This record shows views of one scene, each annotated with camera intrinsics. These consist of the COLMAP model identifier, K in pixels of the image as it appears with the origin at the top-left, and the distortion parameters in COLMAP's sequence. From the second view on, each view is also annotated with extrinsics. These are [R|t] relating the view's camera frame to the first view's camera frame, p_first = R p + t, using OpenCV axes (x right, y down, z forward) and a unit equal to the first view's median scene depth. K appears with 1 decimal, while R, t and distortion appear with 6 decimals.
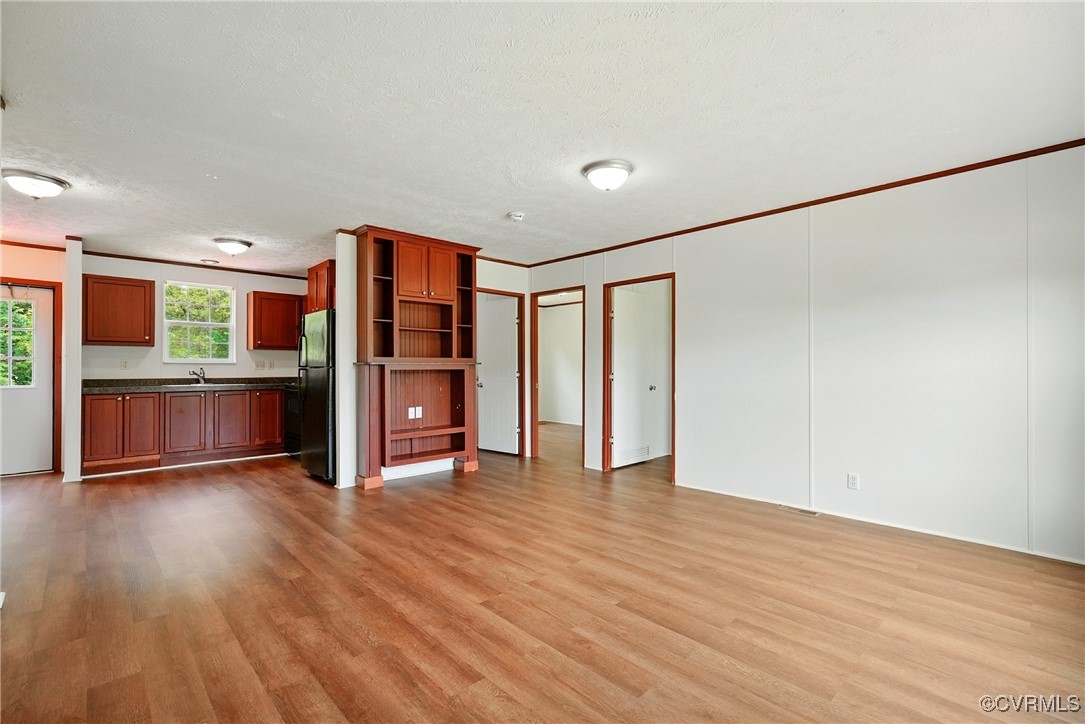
lens RADIAL K [[483.1, 0, 544.0], [0, 483.1, 364.5], [0, 0, 1]] dist [-0.014214, 0.005832]
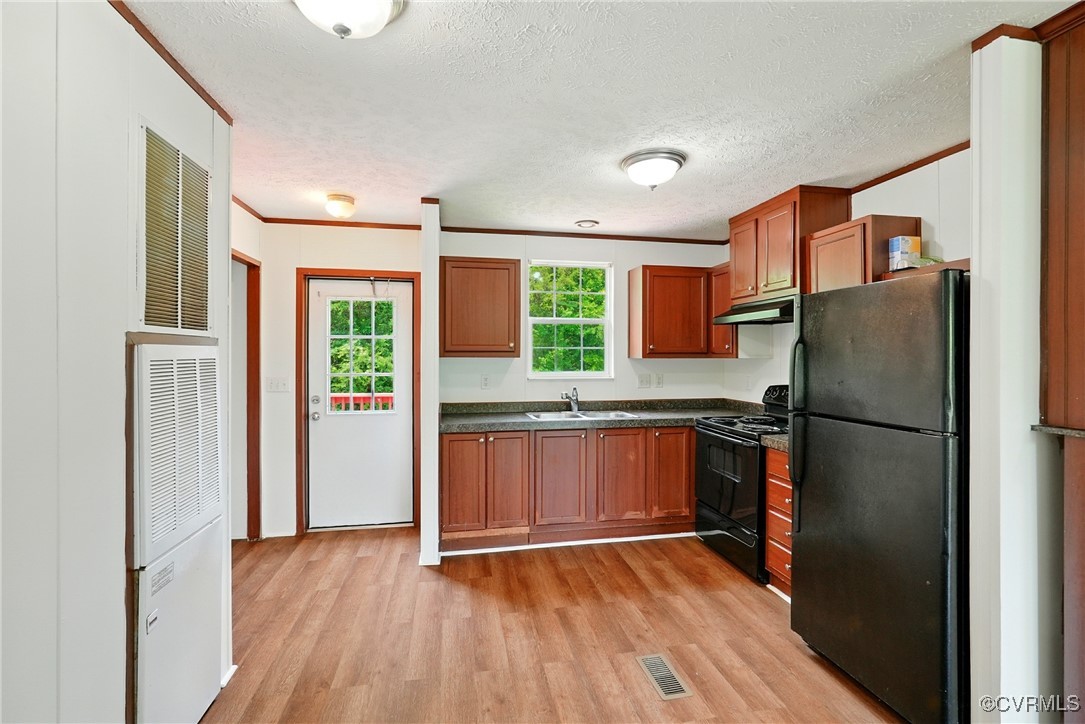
lens RADIAL K [[483.1, 0, 539.6], [0, 483.1, 356.7], [0, 0, 1]] dist [-0.014214, 0.005832]
pose [[0.837283, 0.006509, -0.546731, -0.559555], [0.000677, 0.999916, 0.012941, -0.062715], [0.546770, -0.011205, 0.837208, 0.599508]]
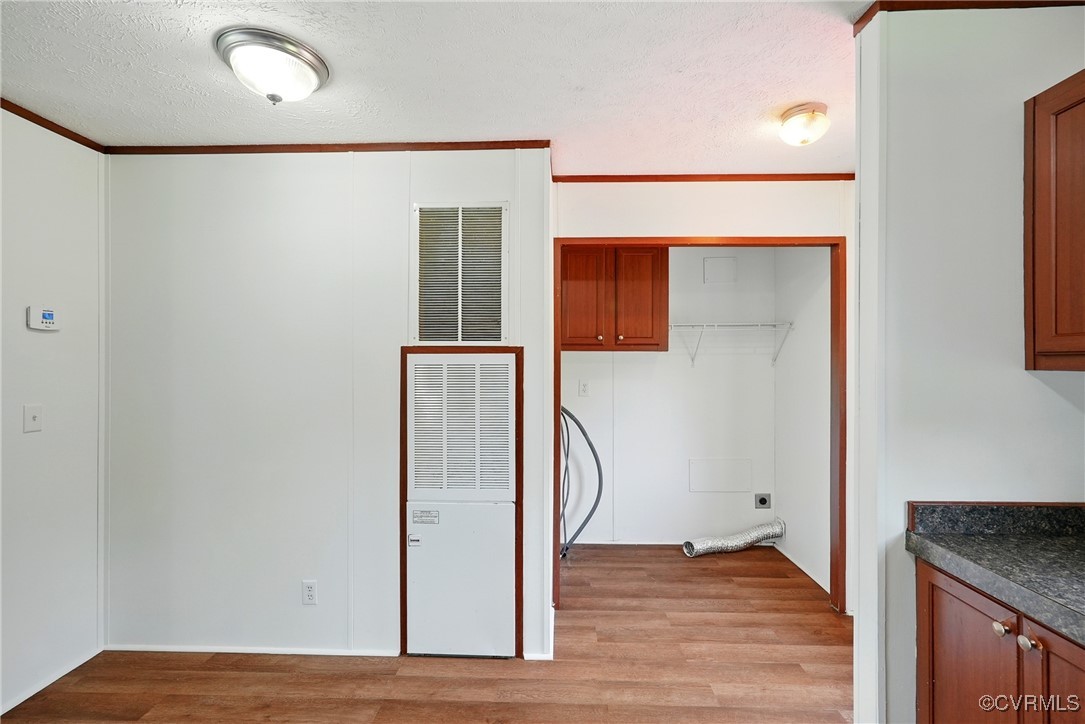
lens RADIAL K [[483.1, 0, 547.6], [0, 483.1, 362.4], [0, 0, 1]] dist [-0.014214, 0.005832]
pose [[-0.710250, 0.000938, -0.703949, -0.726558], [0.003639, 0.999991, -0.002339, -0.055903], [0.703940, -0.004223, -0.710247, 1.233866]]
